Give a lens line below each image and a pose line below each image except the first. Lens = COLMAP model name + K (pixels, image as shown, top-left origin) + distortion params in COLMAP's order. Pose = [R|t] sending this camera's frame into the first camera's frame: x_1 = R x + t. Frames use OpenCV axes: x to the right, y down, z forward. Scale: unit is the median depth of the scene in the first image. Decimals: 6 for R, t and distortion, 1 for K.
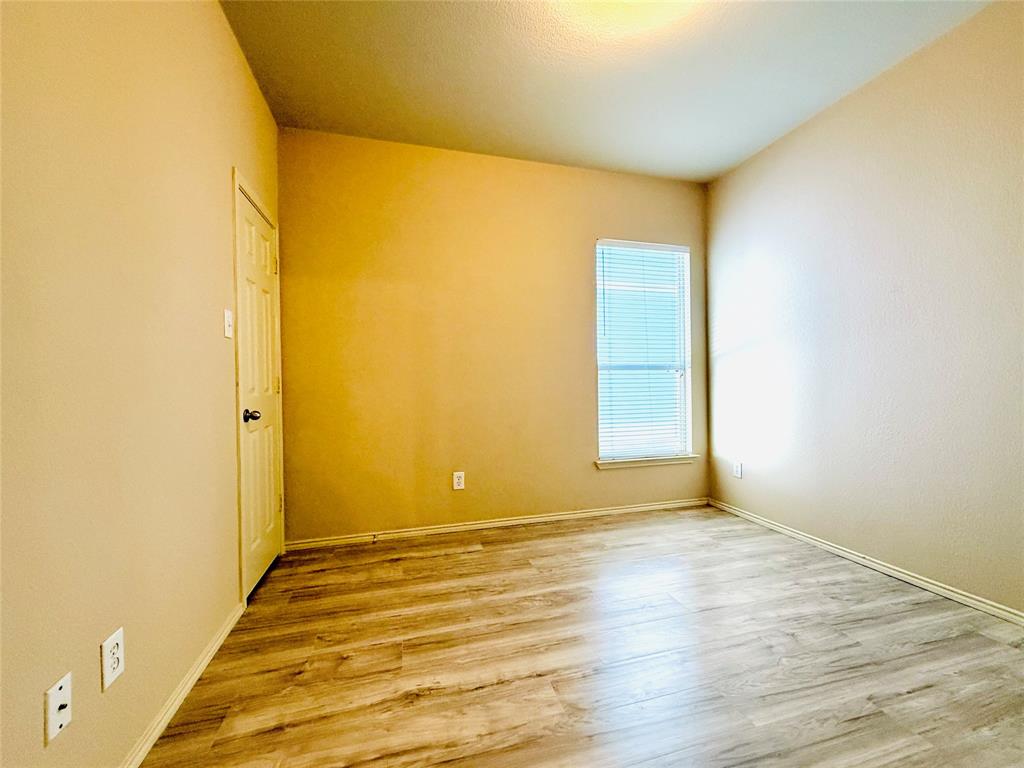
lens RADIAL K [[412.2, 0, 508.6], [0, 412.2, 385.0], [0, 0, 1]] dist [-0.000530, -0.000315]
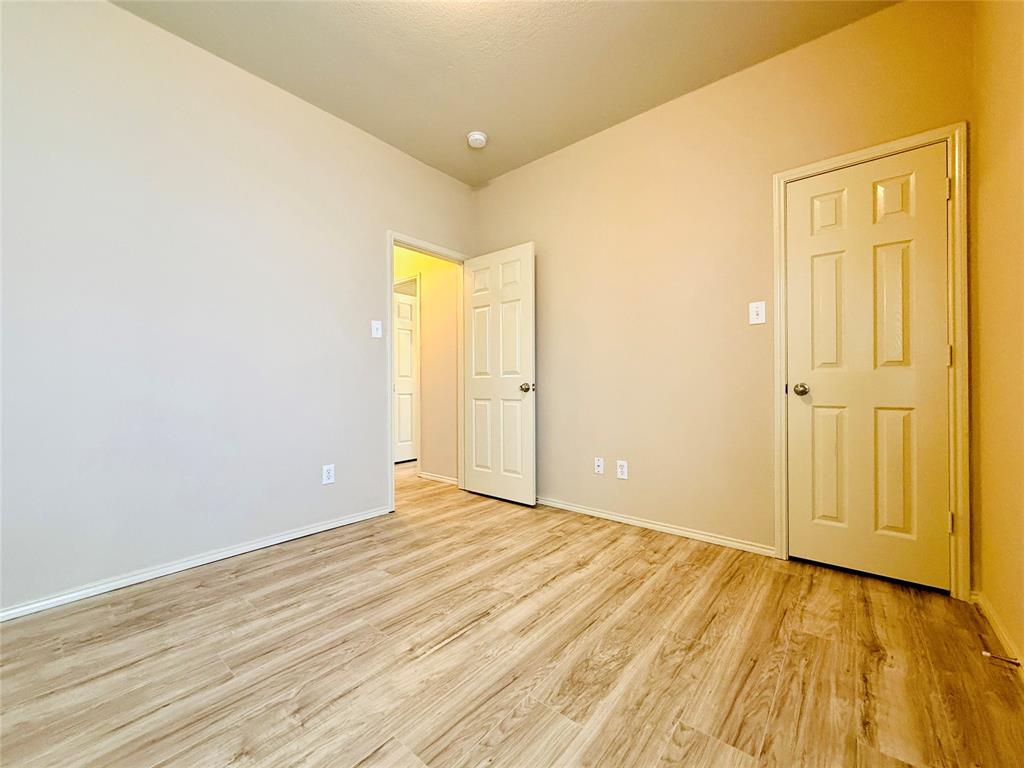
lens RADIAL K [[412.2, 0, 511.5], [0, 412.2, 383.5], [0, 0, 1]] dist [-0.000530, -0.000315]
pose [[-0.819575, 0.012233, -0.572841, 0.693685], [0.009415, 0.999925, 0.007884, 0.054517], [0.572895, 0.001068, -0.819628, 1.711923]]
